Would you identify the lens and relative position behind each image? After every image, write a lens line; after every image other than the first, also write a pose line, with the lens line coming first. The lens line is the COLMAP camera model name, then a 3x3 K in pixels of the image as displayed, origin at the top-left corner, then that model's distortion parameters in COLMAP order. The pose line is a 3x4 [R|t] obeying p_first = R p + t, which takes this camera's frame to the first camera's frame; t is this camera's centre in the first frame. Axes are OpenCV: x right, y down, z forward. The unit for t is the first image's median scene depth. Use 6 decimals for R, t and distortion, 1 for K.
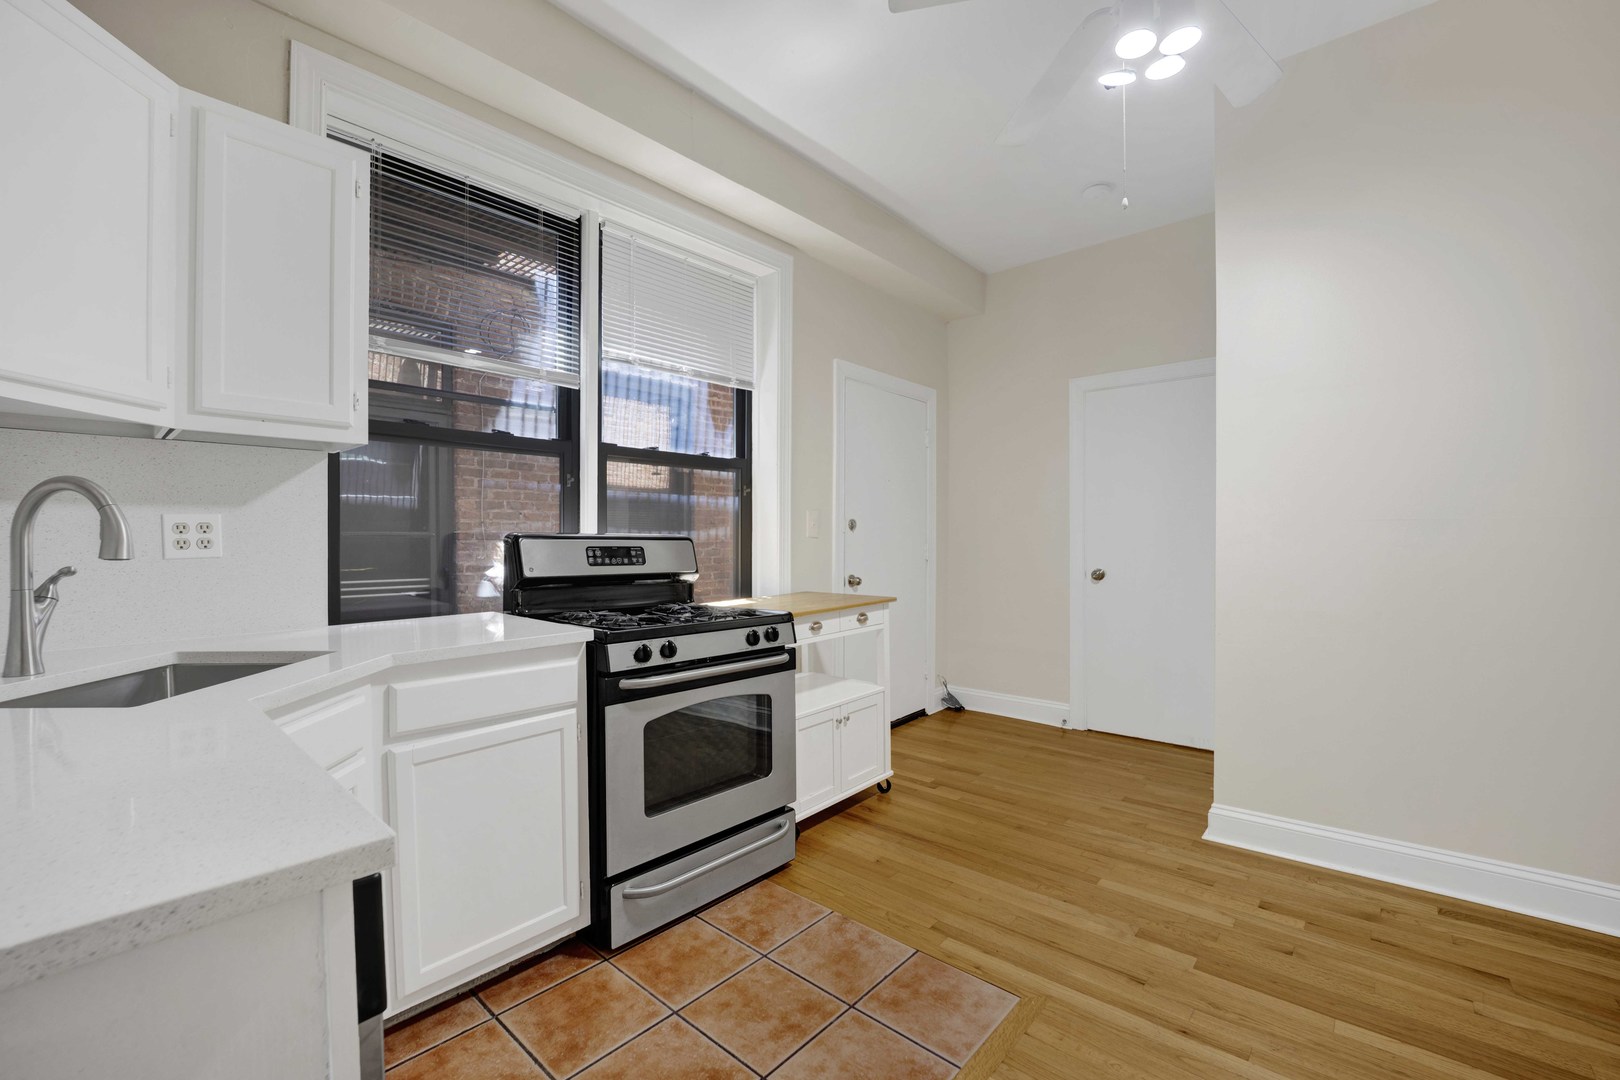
lens RADIAL K [[684.5, 0, 807.2], [0, 684.5, 539.4], [0, 0, 1]] dist [0.009160, -0.000295]
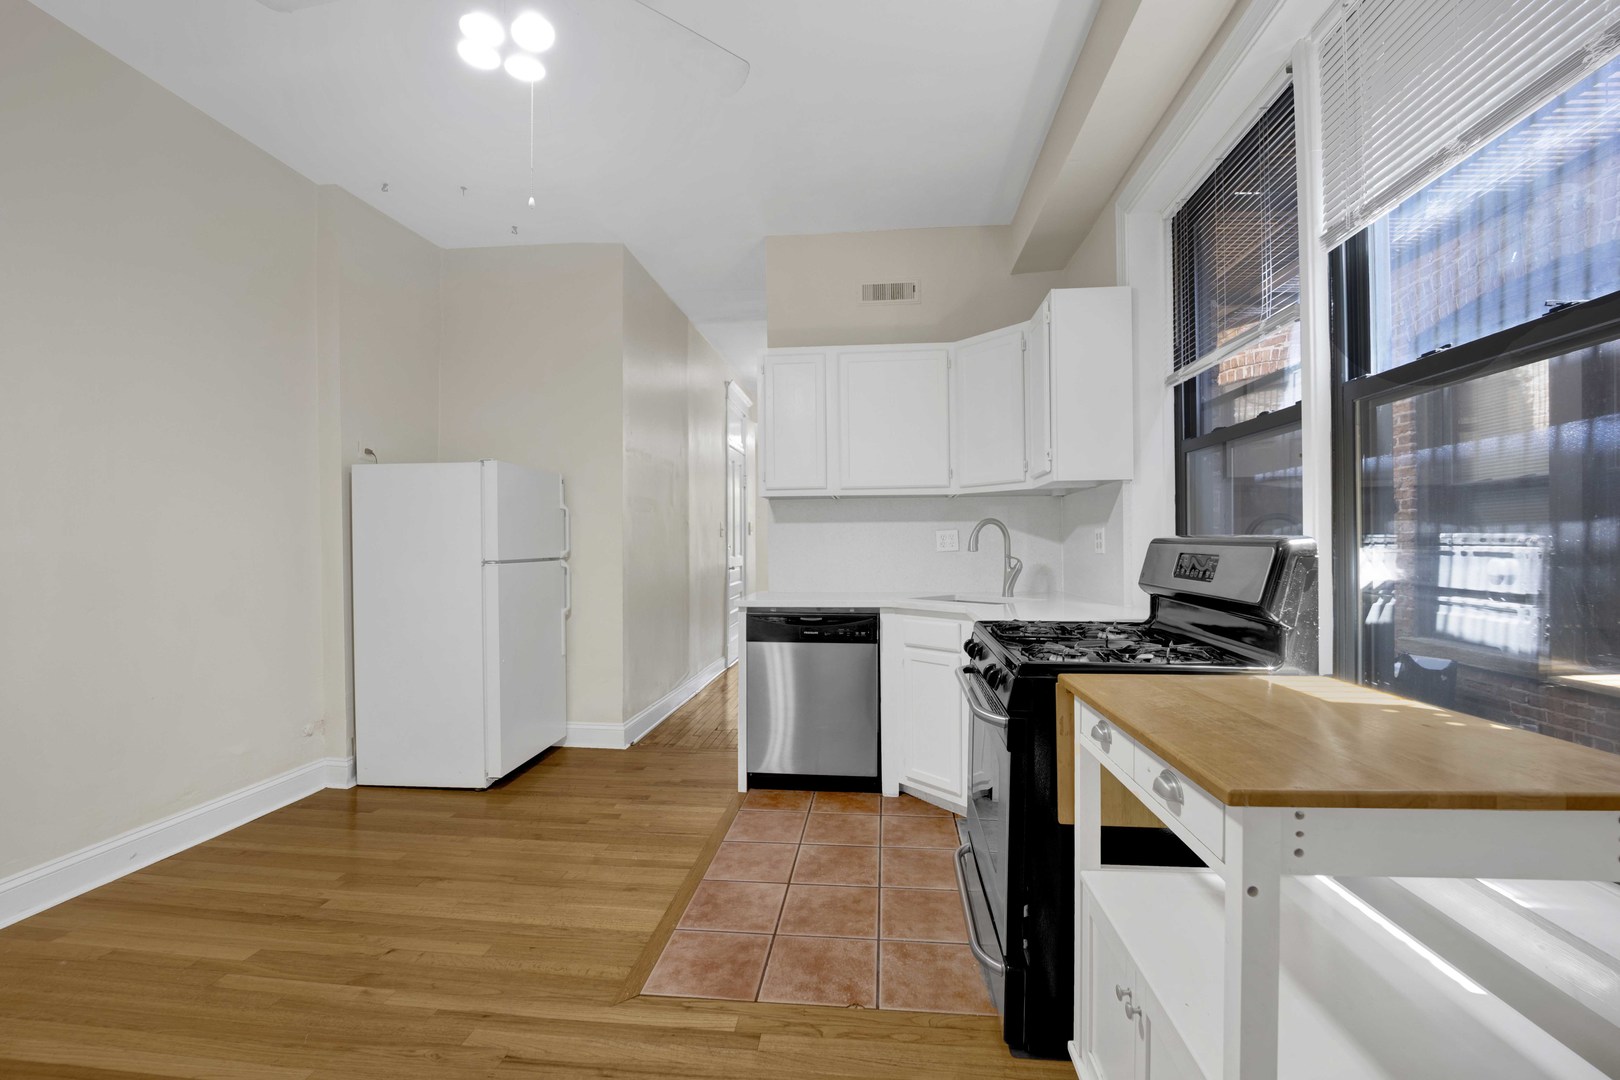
lens RADIAL K [[684.5, 0, 820.3], [0, 684.5, 544.4], [0, 0, 1]] dist [0.009160, -0.000295]
pose [[-0.801798, 0.003769, -0.597583, 0.489851], [0.001366, 0.999989, 0.004474, -0.003550], [0.597593, 0.002771, -0.801795, 1.377341]]
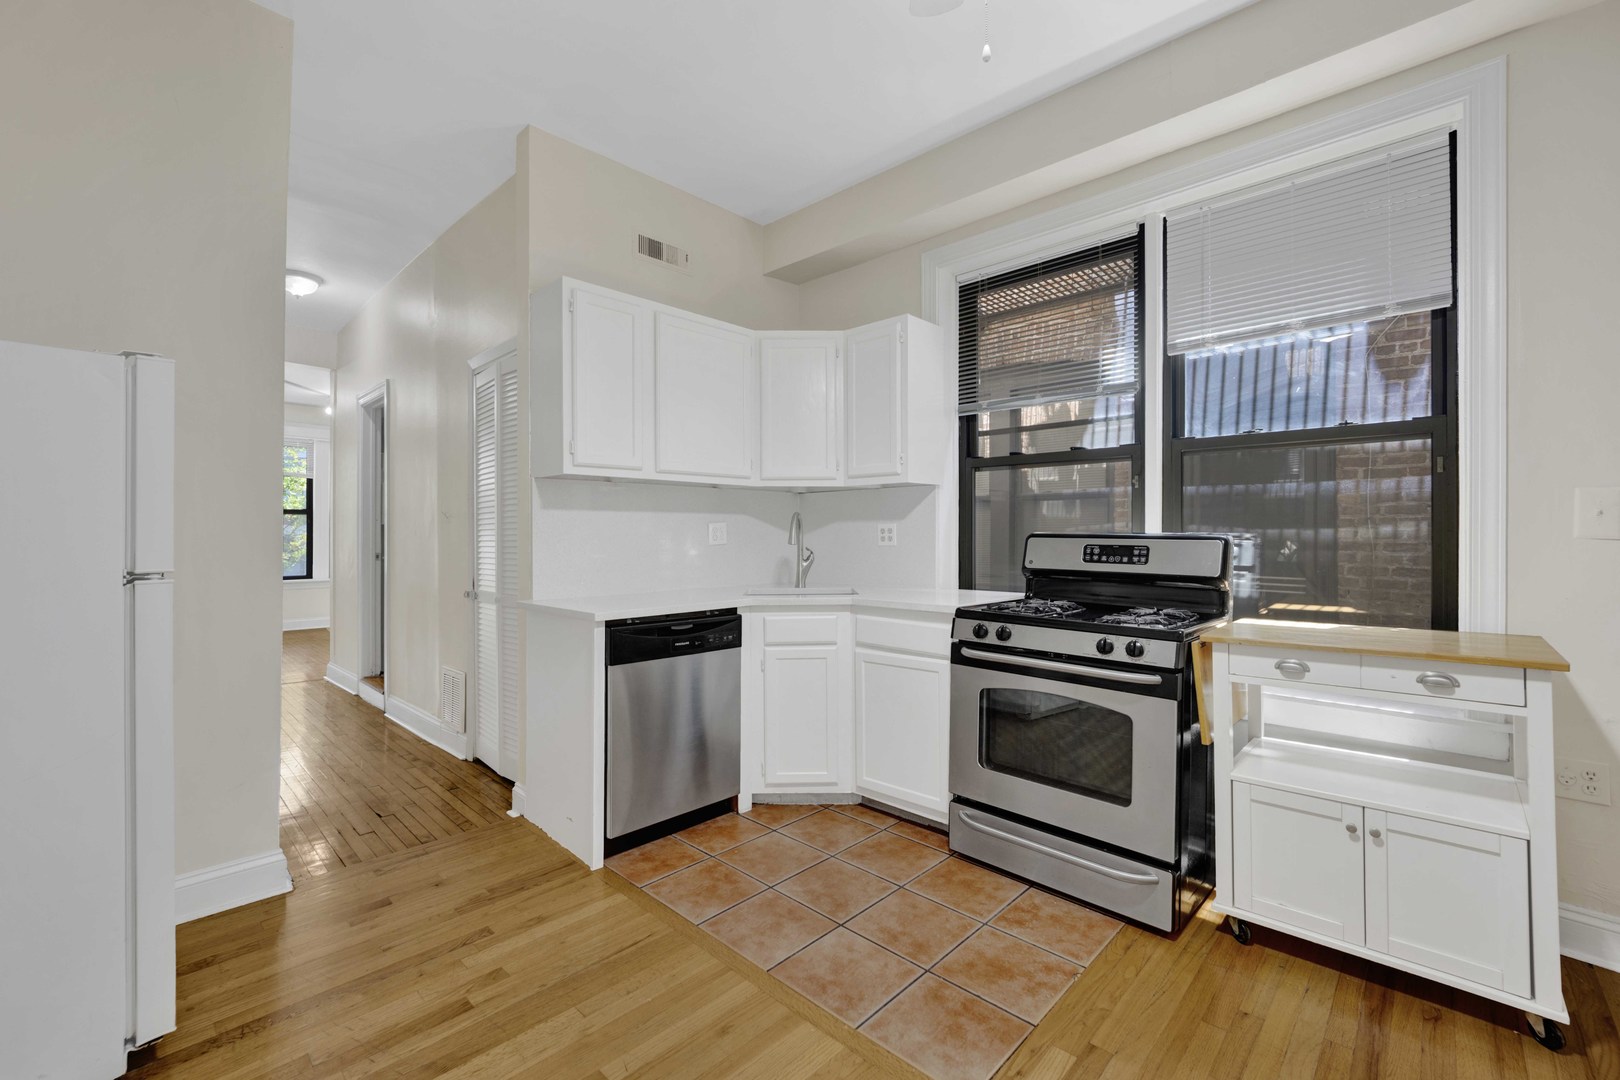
lens RADIAL K [[684.5, 0, 795.9], [0, 684.5, 536.0], [0, 0, 1]] dist [0.009160, -0.000295]
pose [[-0.040121, 0.002638, -0.999191, 0.790945], [-0.004173, 0.999987, 0.002808, -0.004259], [0.999186, 0.004282, -0.040110, 0.572775]]
